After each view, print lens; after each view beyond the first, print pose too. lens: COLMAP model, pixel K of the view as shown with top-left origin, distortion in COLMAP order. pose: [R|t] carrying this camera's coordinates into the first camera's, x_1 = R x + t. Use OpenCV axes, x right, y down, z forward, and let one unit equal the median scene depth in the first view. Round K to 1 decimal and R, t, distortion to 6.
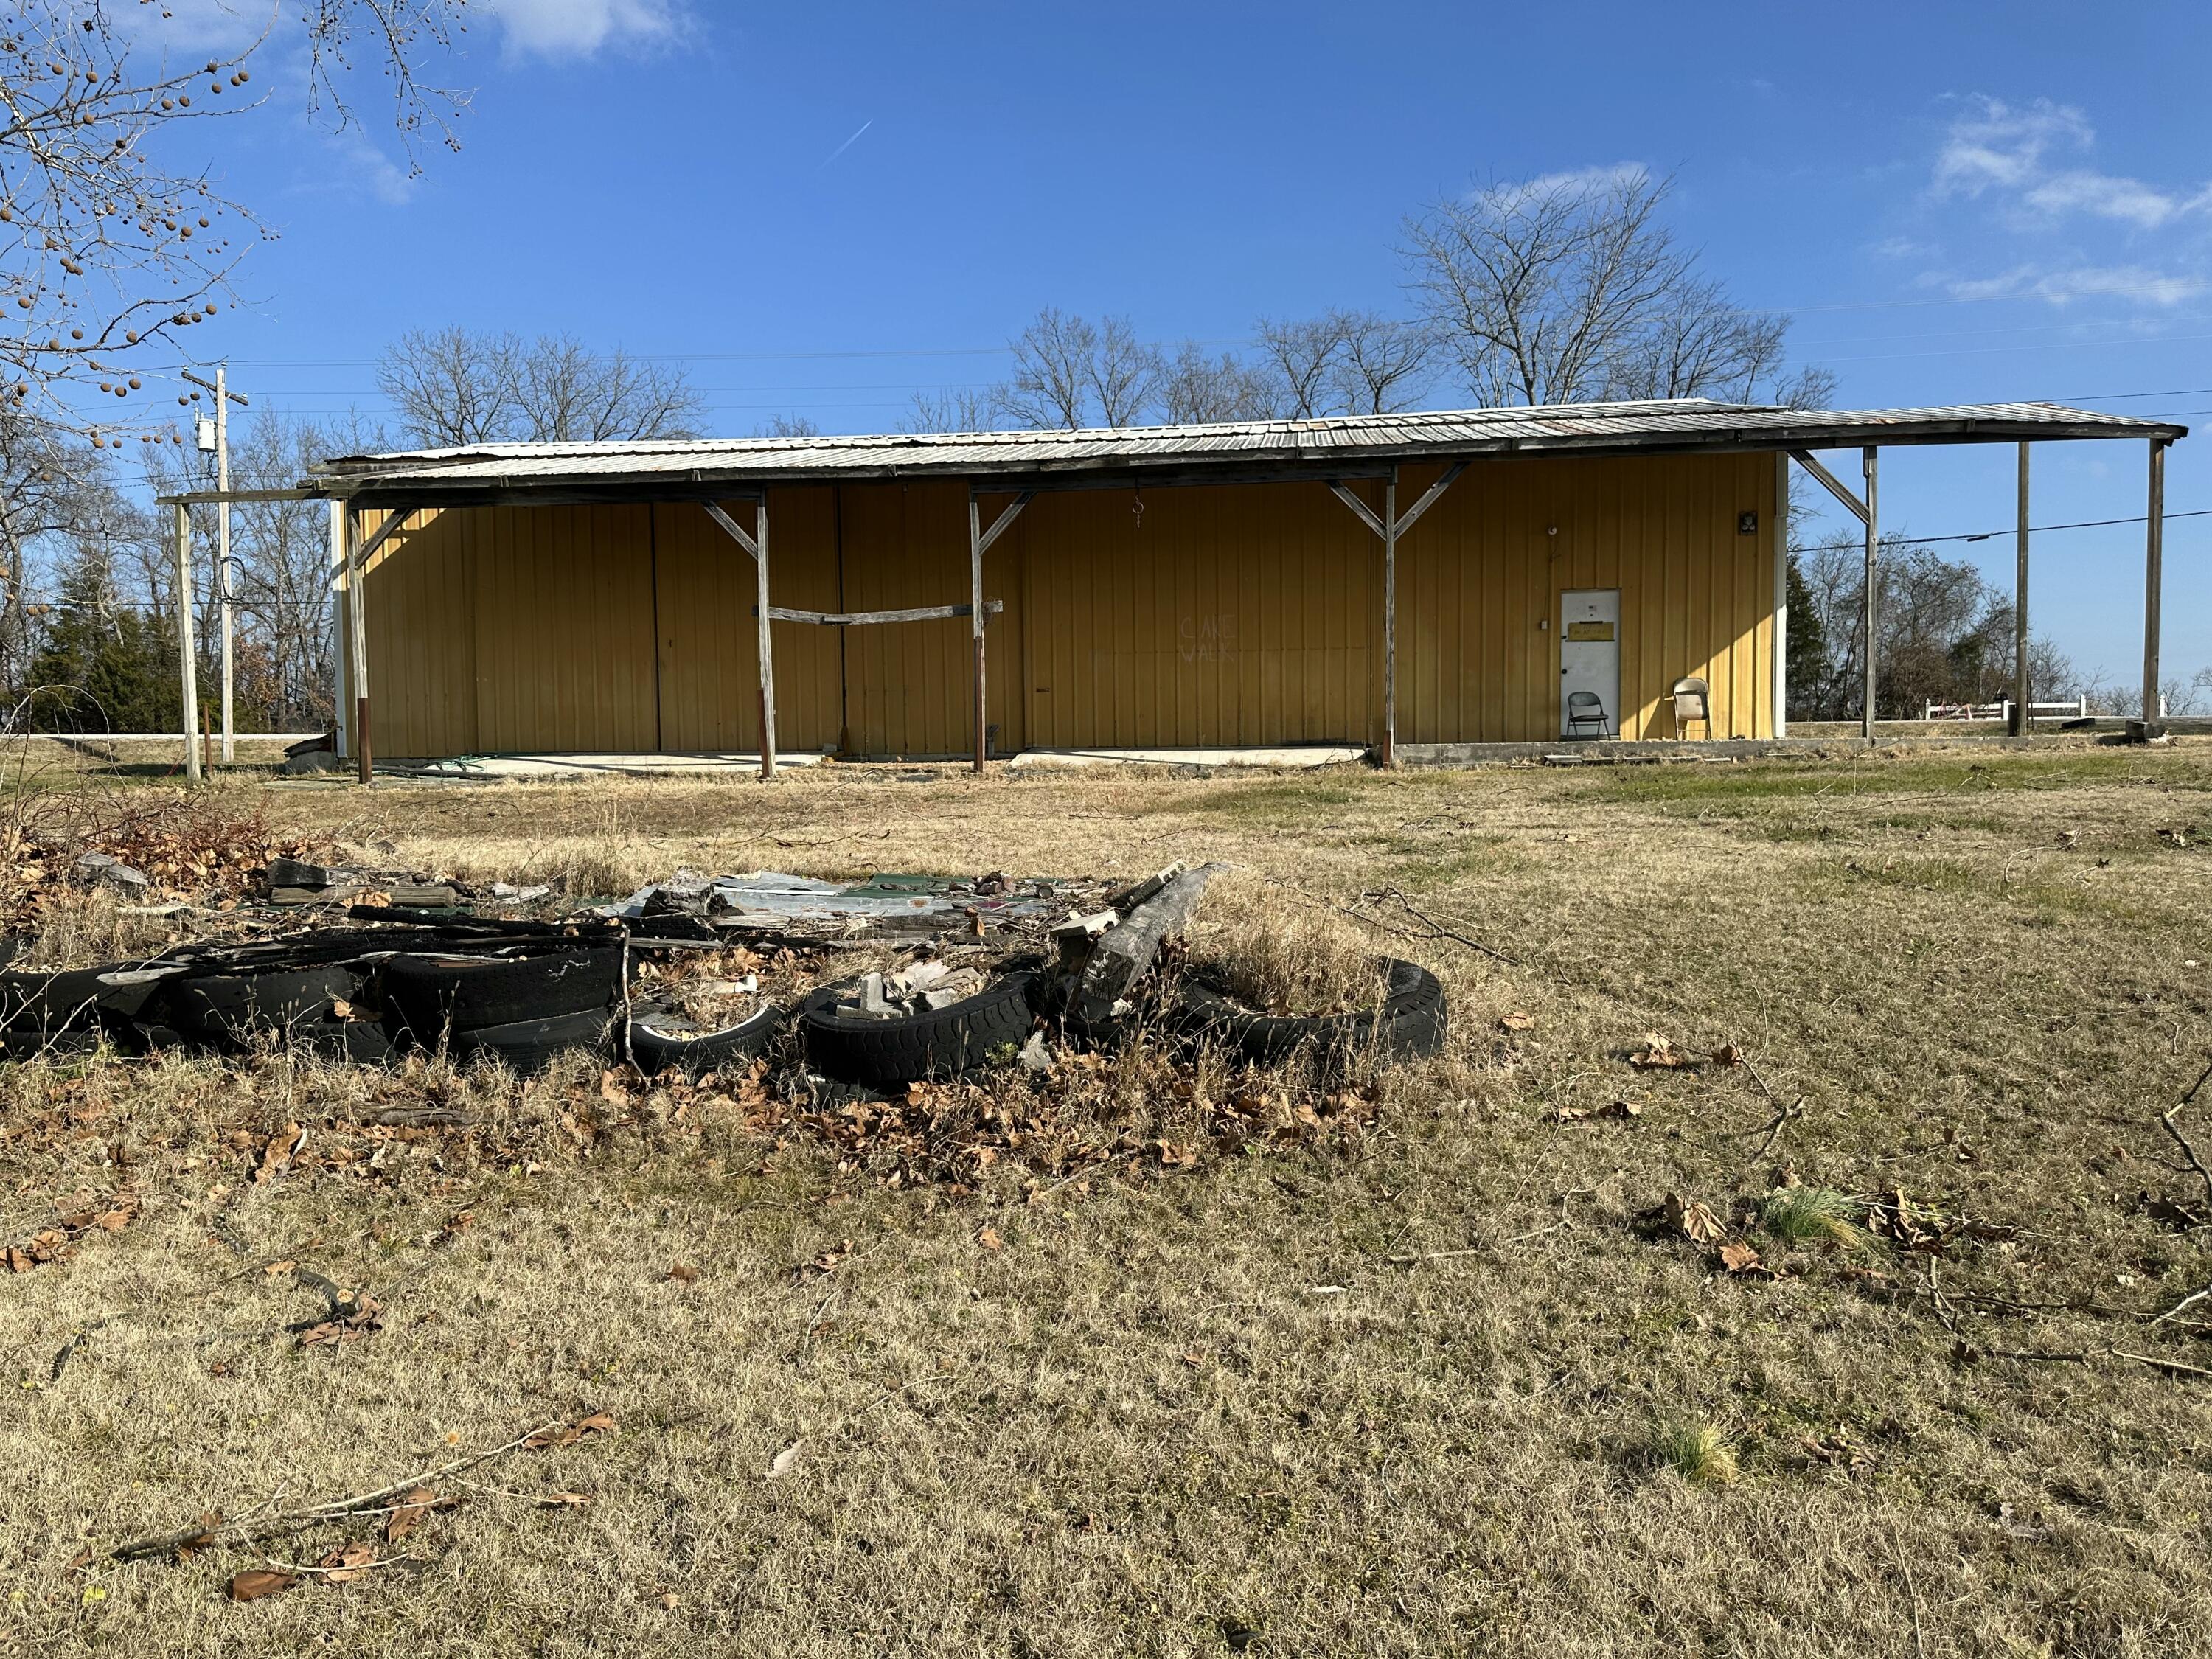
lens RADIAL K [[1527.3, 0, 1106.0], [0, 1527.3, 829.5], [0, 0, 1]] dist [0.041439, -0.001874]
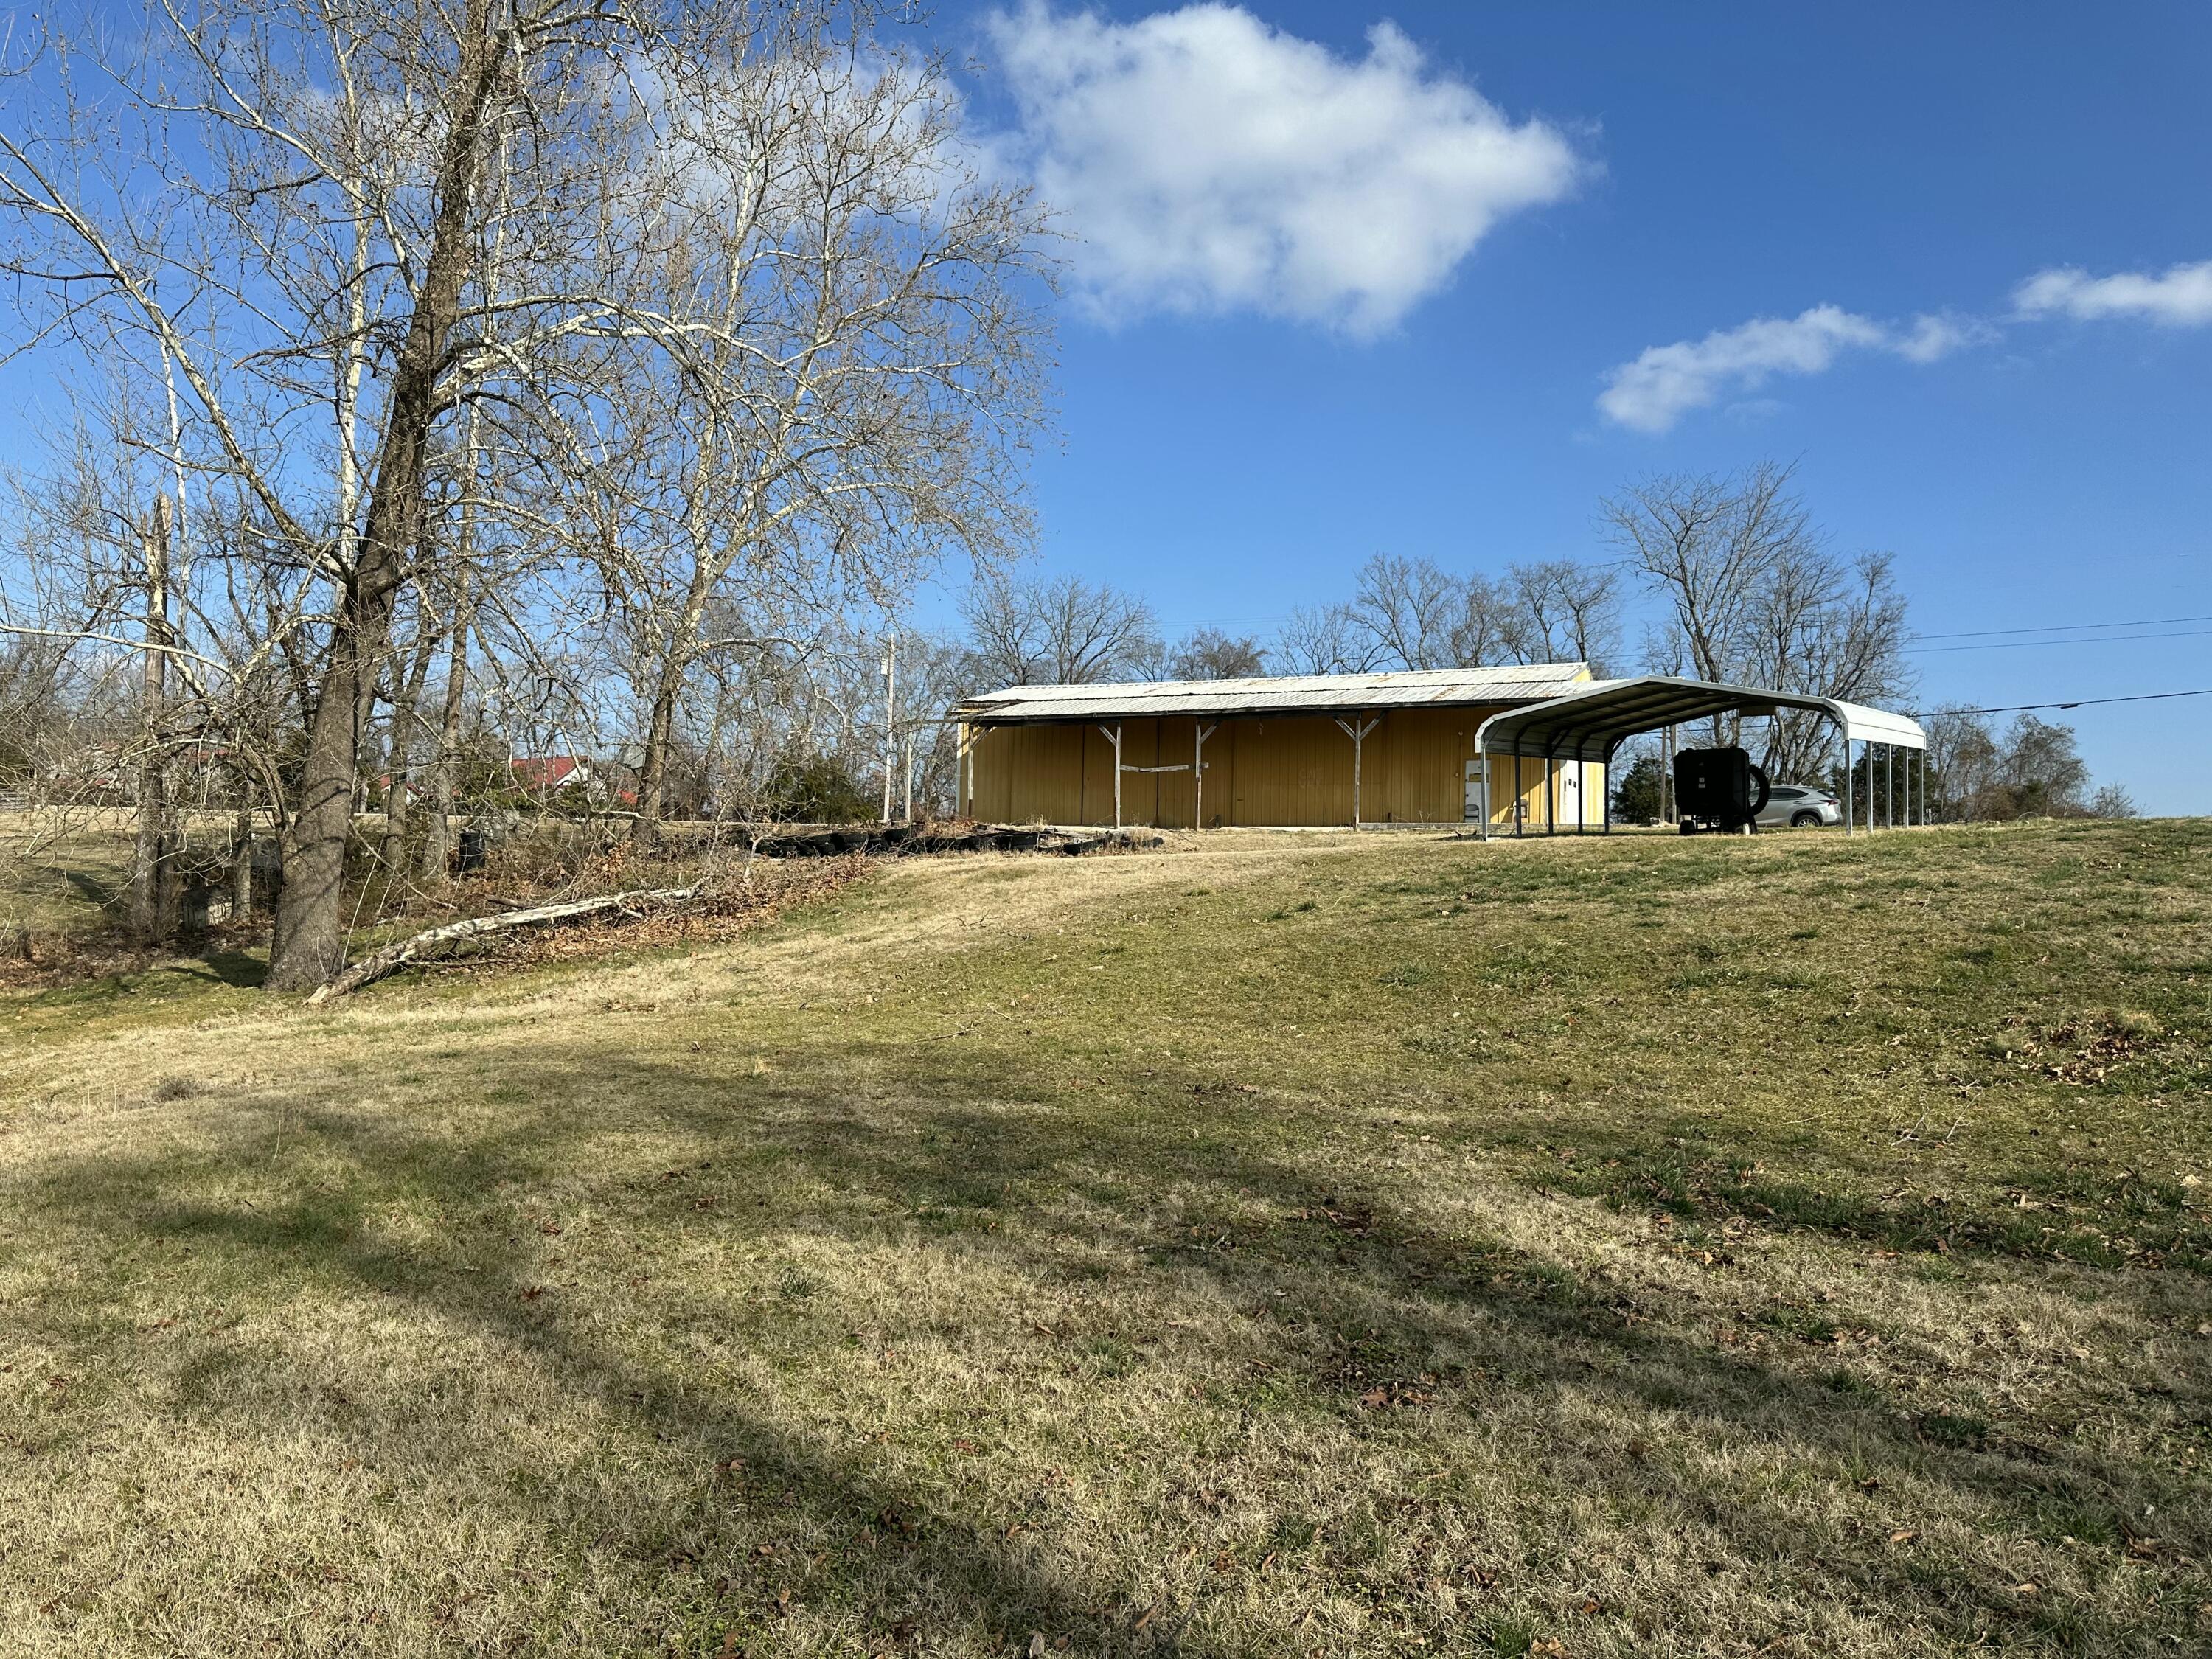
lens RADIAL K [[1527.3, 0, 1106.0], [0, 1527.3, 829.5], [0, 0, 1]] dist [0.041439, -0.001874]
pose [[0.949278, 0.022384, -0.313642, 0.563101], [-0.048160, 0.996044, -0.074677, 0.154735], [0.310729, 0.085994, 0.946600, -1.421398]]
